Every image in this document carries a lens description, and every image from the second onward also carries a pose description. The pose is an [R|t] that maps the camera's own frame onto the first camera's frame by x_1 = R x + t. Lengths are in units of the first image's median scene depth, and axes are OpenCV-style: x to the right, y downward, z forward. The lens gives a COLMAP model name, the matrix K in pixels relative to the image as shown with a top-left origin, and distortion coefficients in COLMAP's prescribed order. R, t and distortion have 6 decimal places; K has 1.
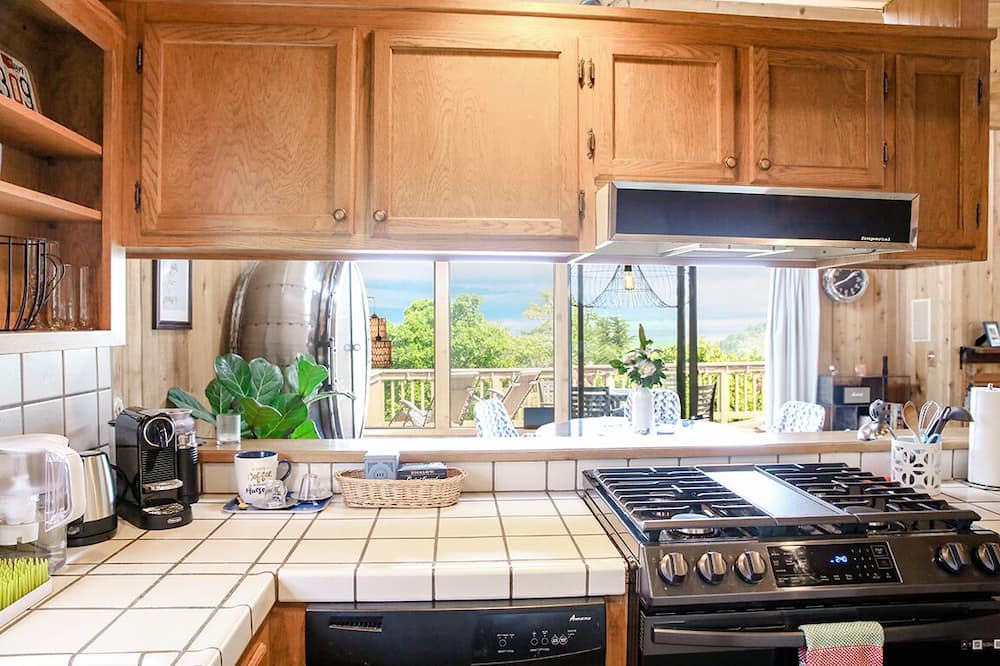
lens RADIAL K [[676.2, 0, 504.7], [0, 676.2, 333.2], [0, 0, 1]] dist [-0.108774, 0.078123]
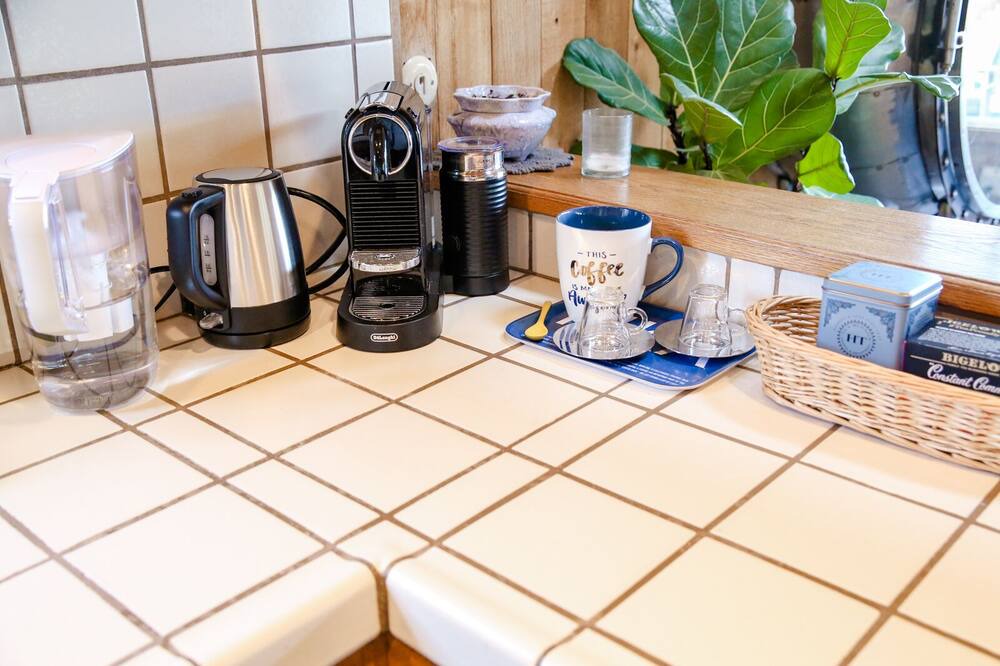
lens RADIAL K [[1040.1, 0, 485.1], [0, 1040.1, 332.9], [0, 0, 1]] dist [-0.004422, -0.003516]
pose [[0.684145, 0.263065, -0.680252, 0.059936], [0.003814, 0.931384, 0.364018, 0.004876], [0.729336, -0.251635, 0.636199, 0.529114]]
